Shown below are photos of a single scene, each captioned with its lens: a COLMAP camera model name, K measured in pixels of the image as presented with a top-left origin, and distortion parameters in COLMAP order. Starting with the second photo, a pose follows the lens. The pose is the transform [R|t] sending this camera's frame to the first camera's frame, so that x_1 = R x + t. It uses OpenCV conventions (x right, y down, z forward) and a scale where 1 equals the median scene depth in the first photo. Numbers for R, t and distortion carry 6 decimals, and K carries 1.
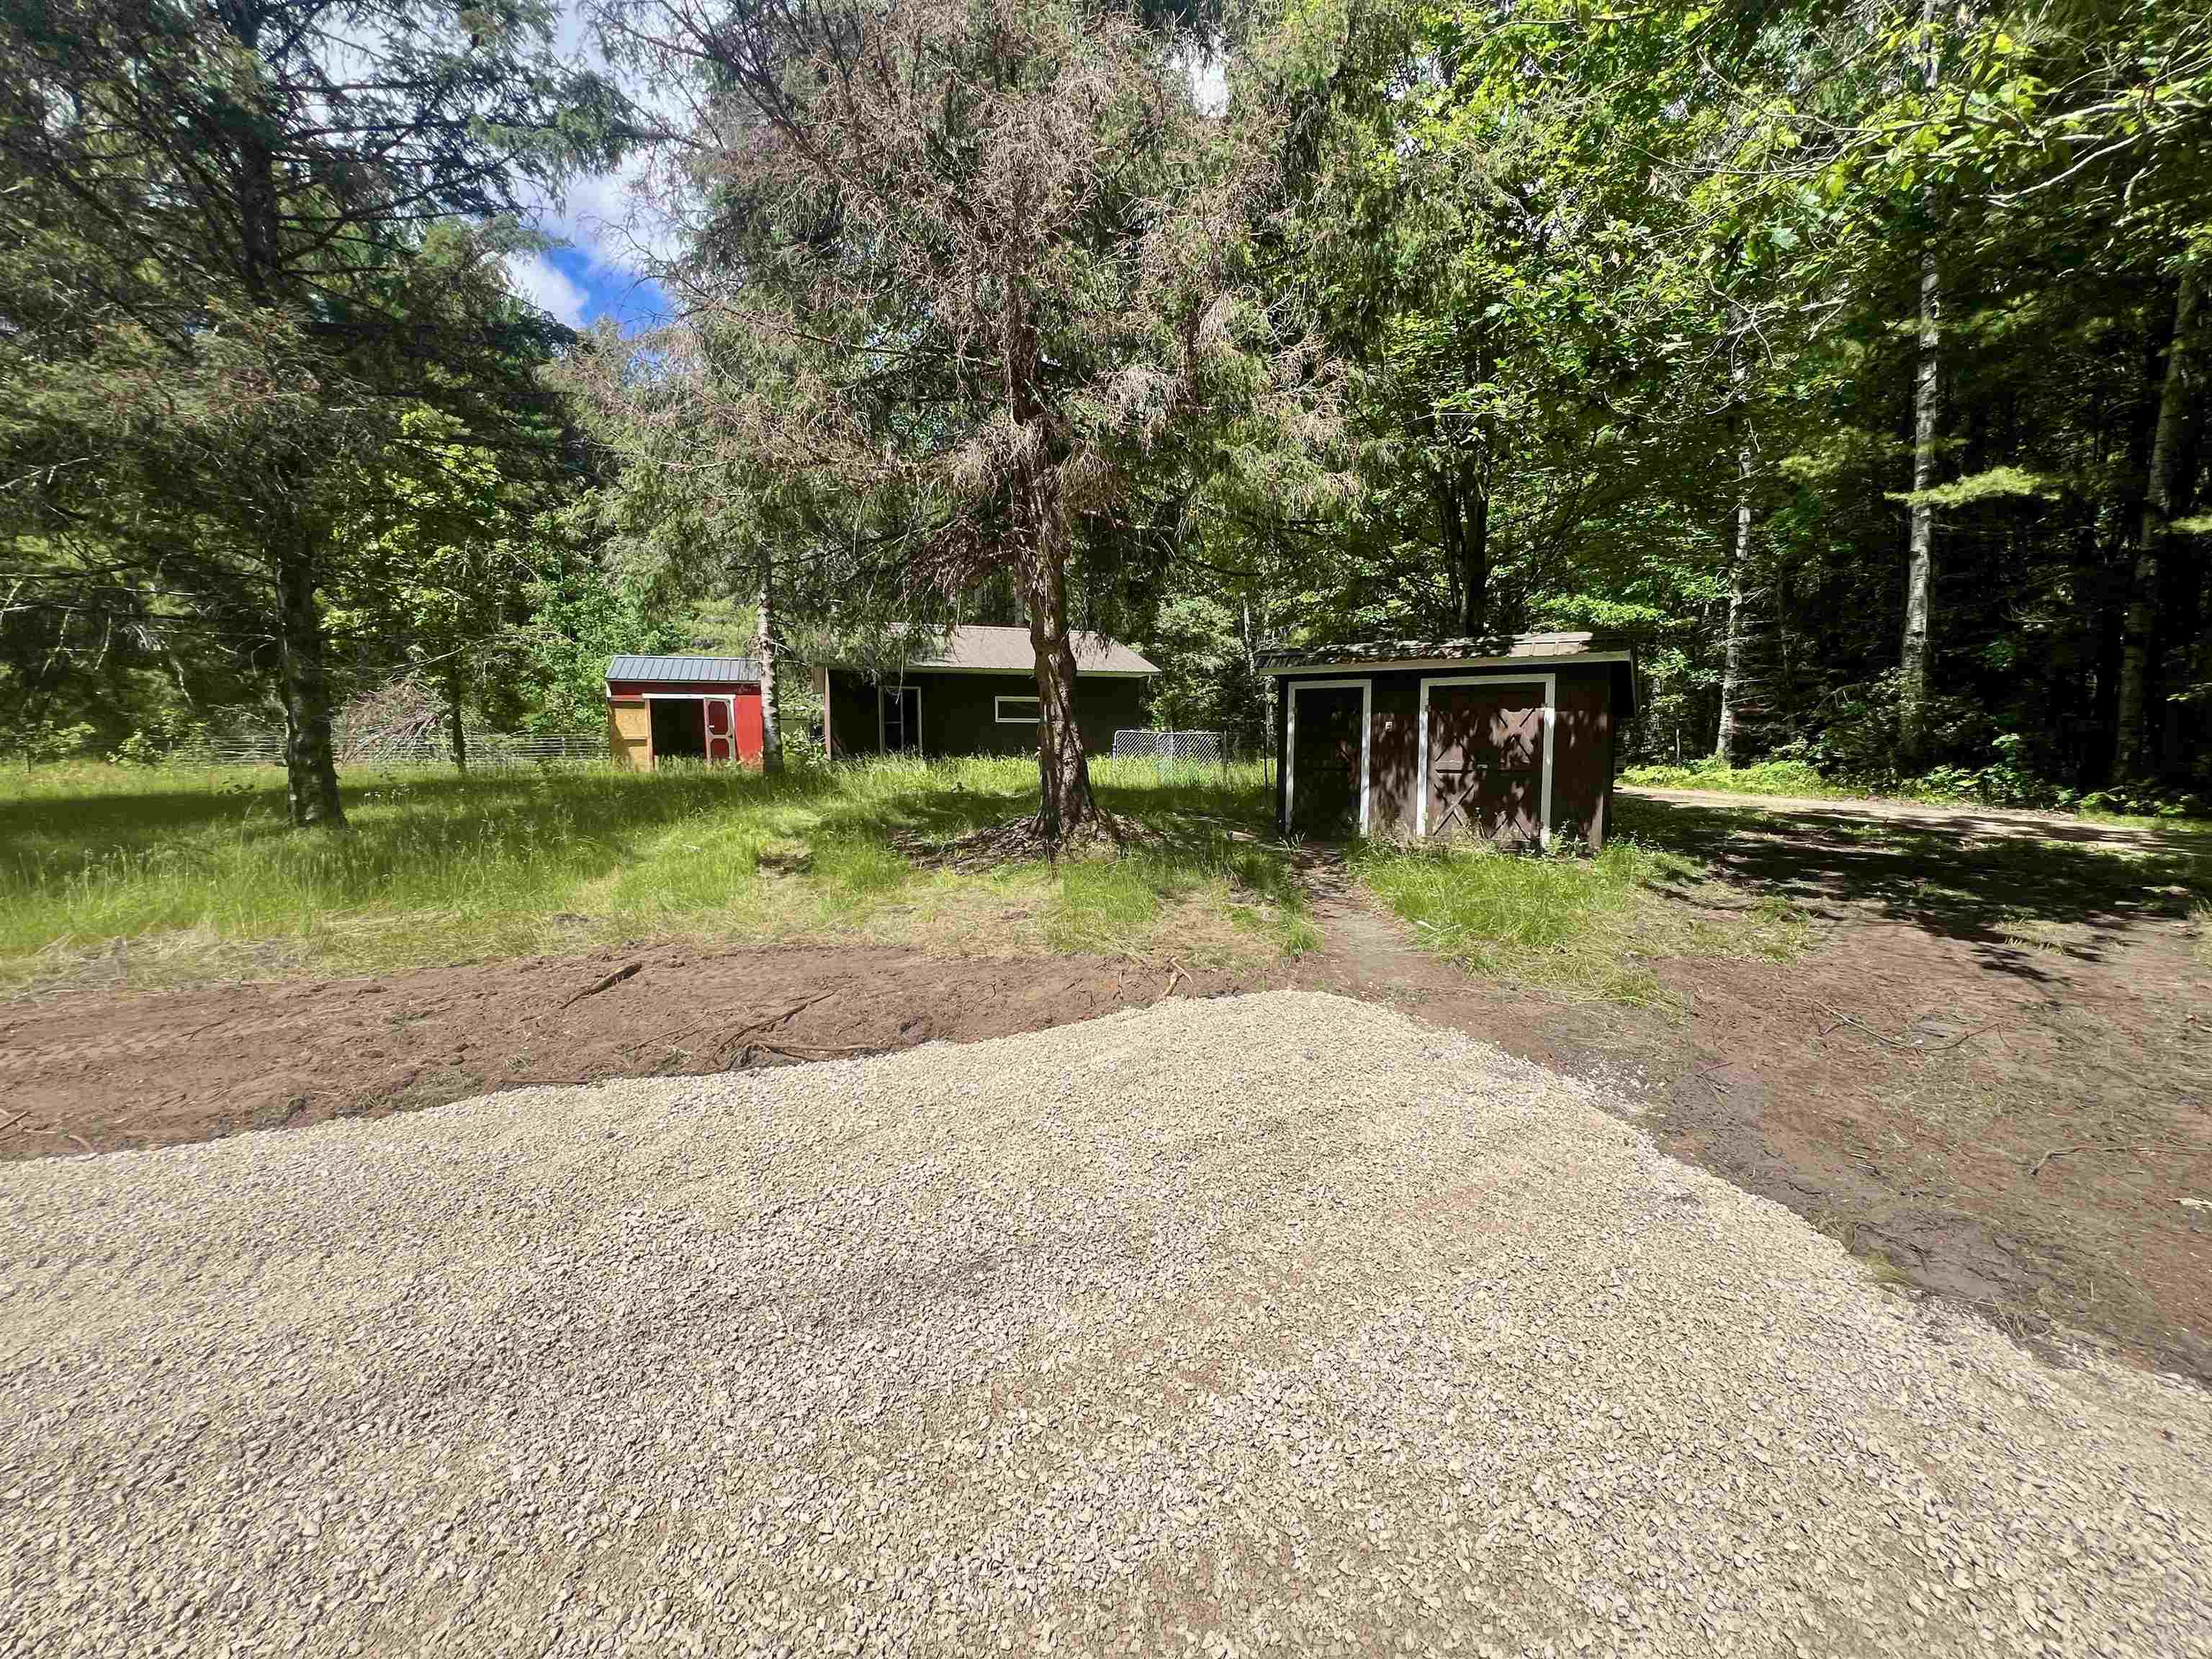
lens RADIAL K [[893.7, 0, 1110.4], [0, 893.7, 839.3], [0, 0, 1]] dist [0.002526, 0.000055]
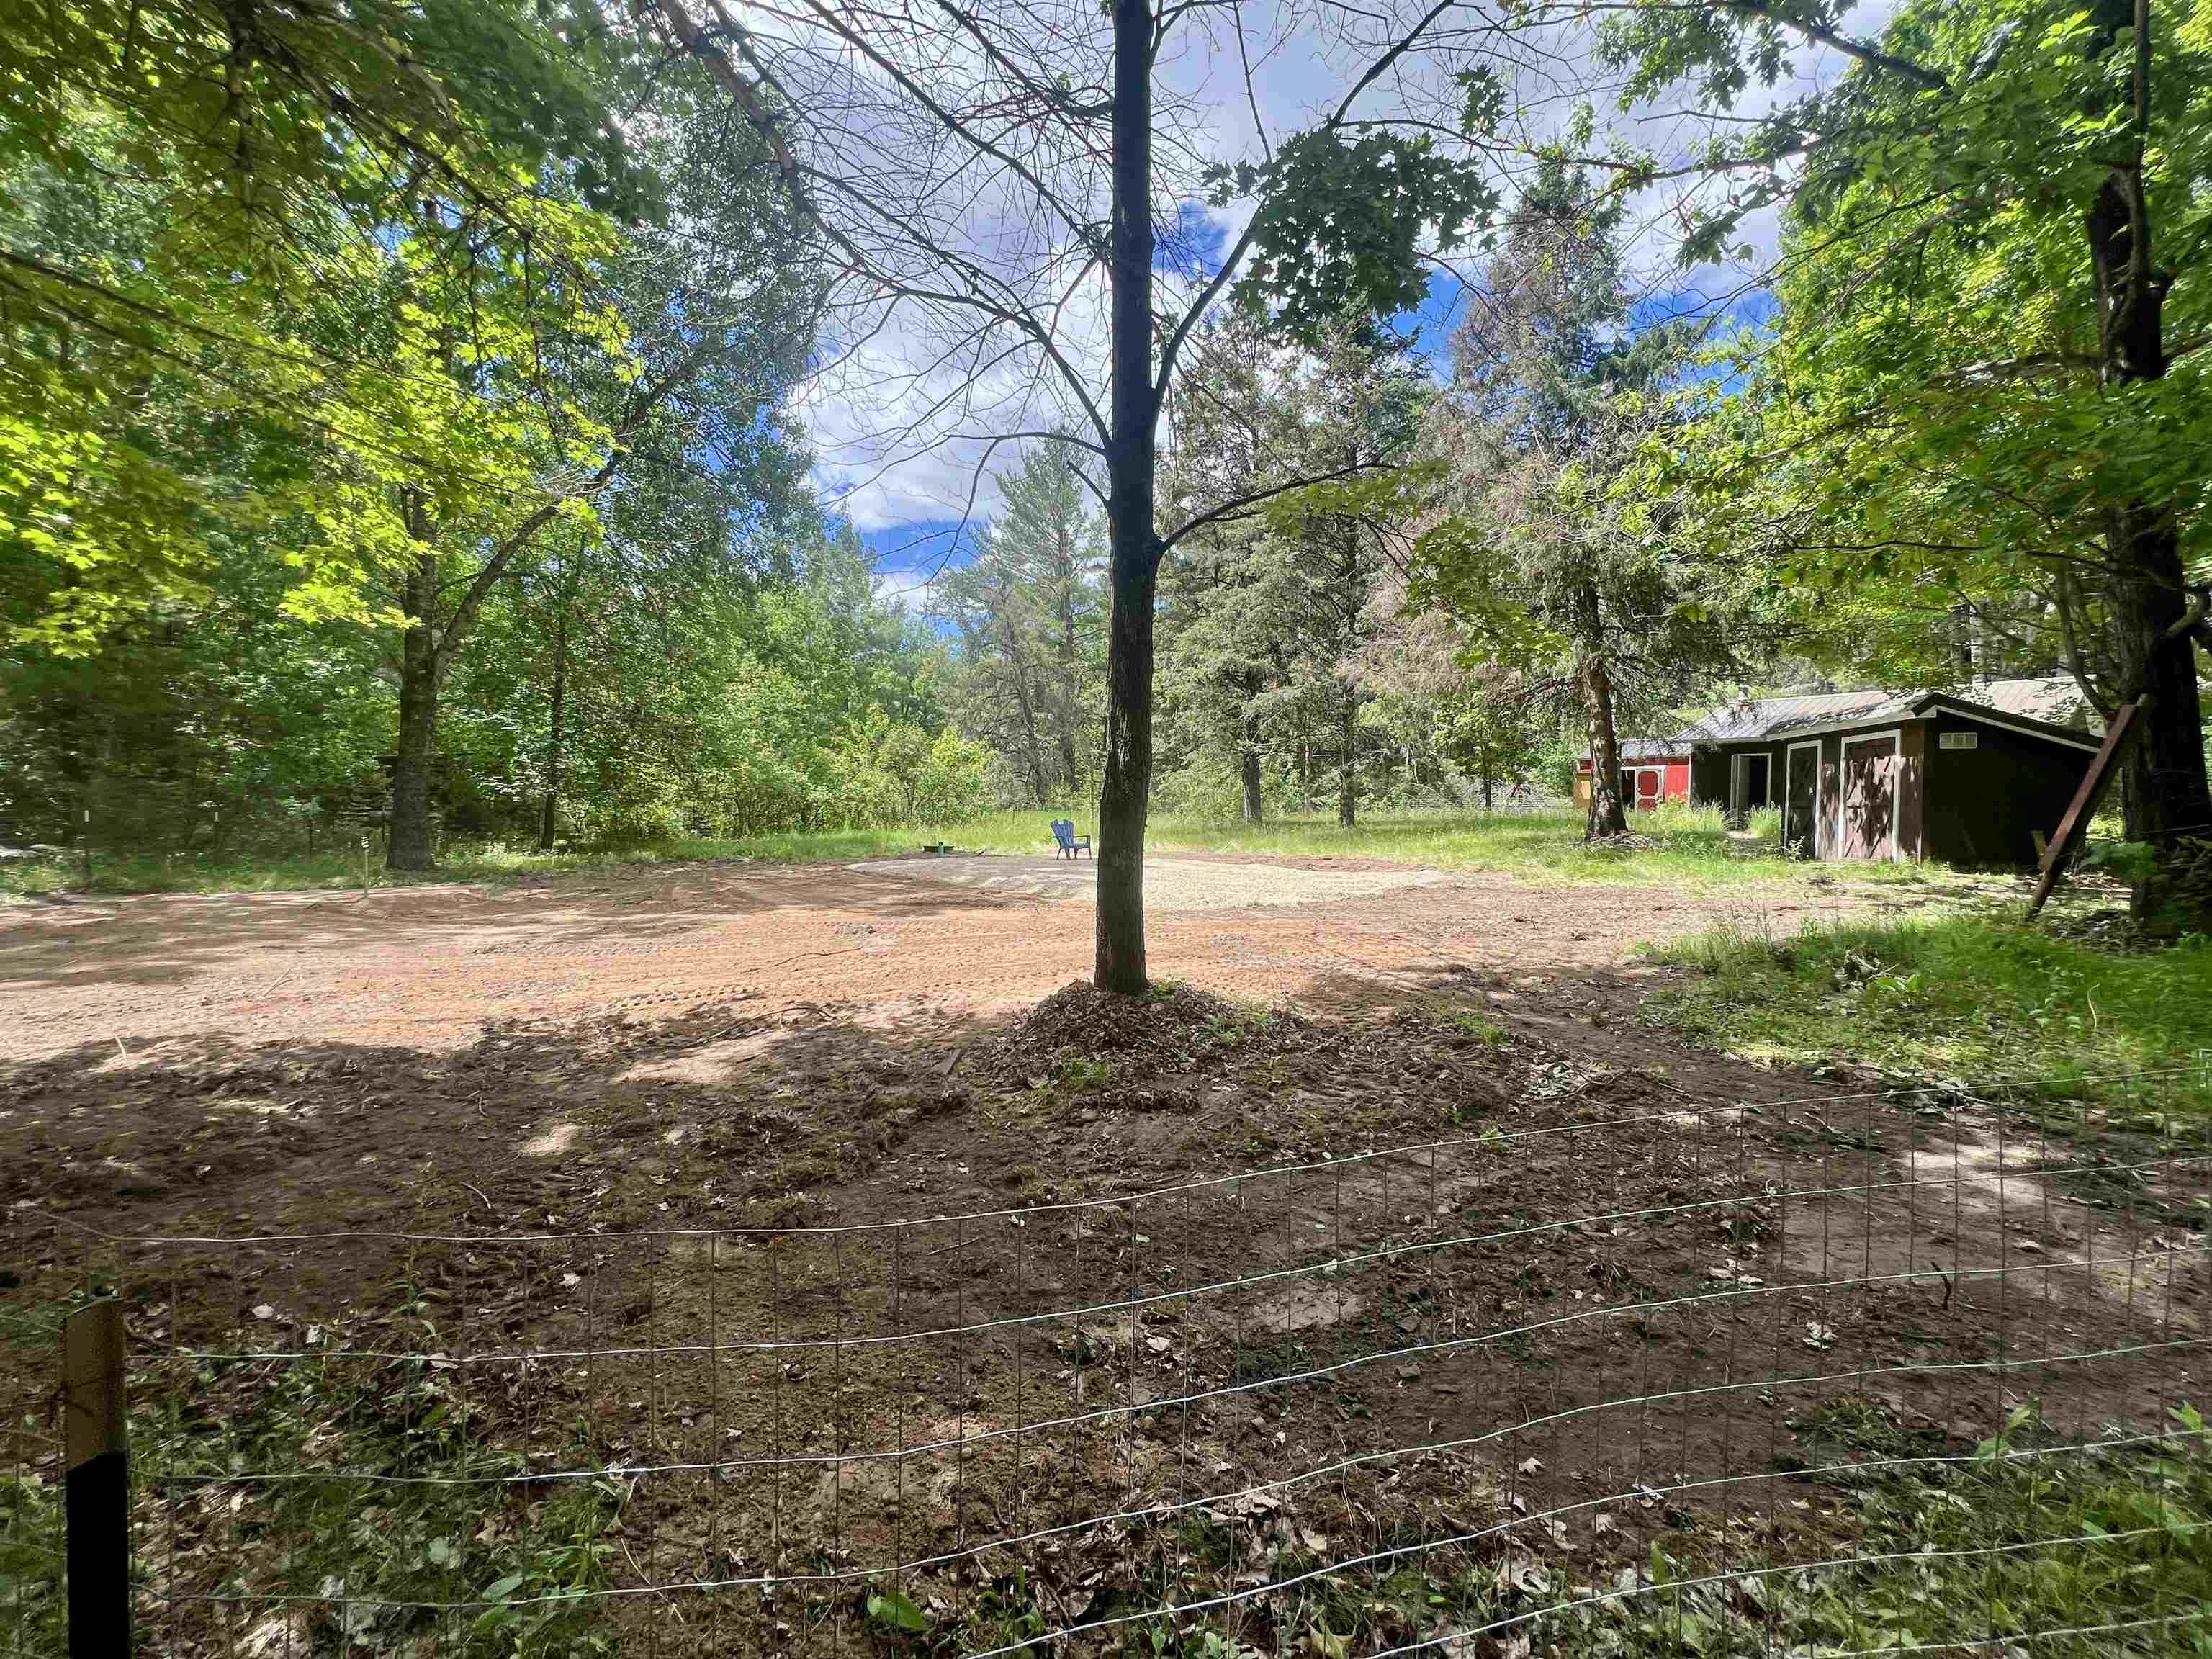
lens RADIAL K [[893.7, 0, 1104.4], [0, 893.7, 826.5], [0, 0, 1]] dist [0.002526, 0.000055]
pose [[0.333622, 0.018240, -0.942531, 1.227909], [-0.110417, 0.993687, -0.019853, 0.105547], [0.936218, 0.110695, 0.333530, -0.493693]]
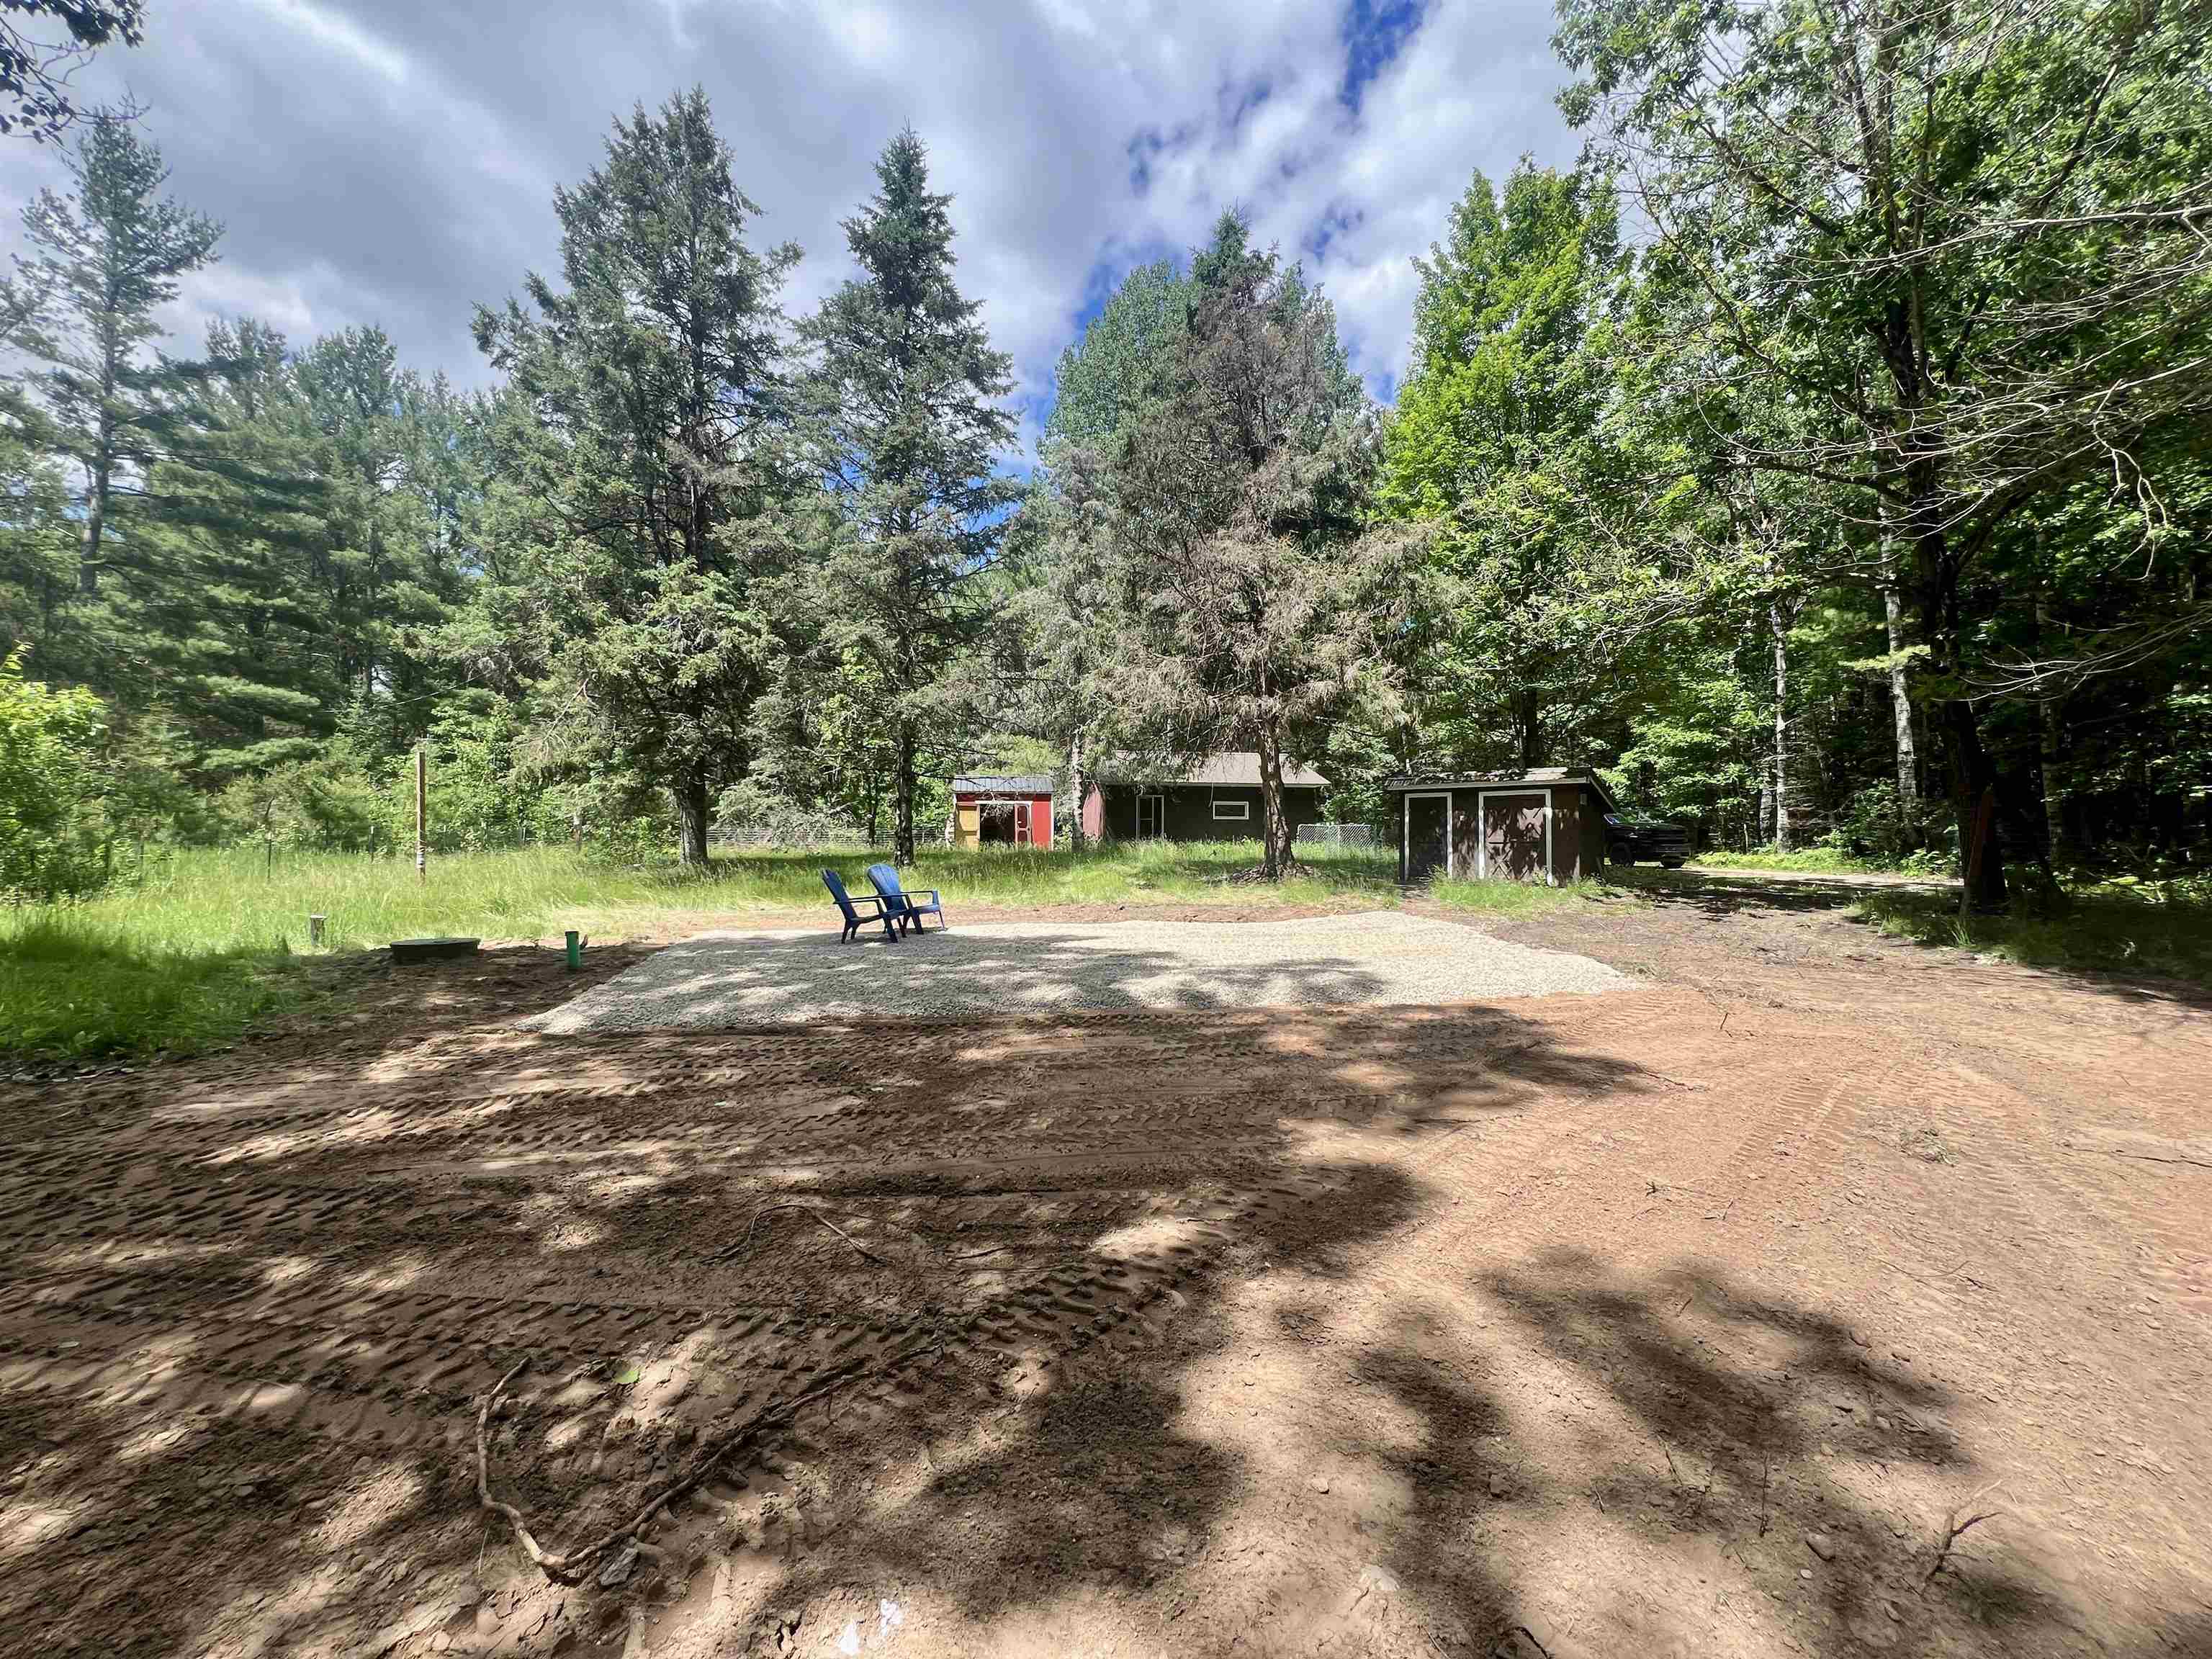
lens RADIAL K [[893.7, 0, 1105.5], [0, 893.7, 833.6], [0, 0, 1]] dist [0.002526, 0.000055]
pose [[0.981477, 0.002562, -0.191565, -0.044749], [-0.025076, 0.993026, -0.115195, 0.125540], [0.189934, 0.117865, 0.974696, -0.862069]]
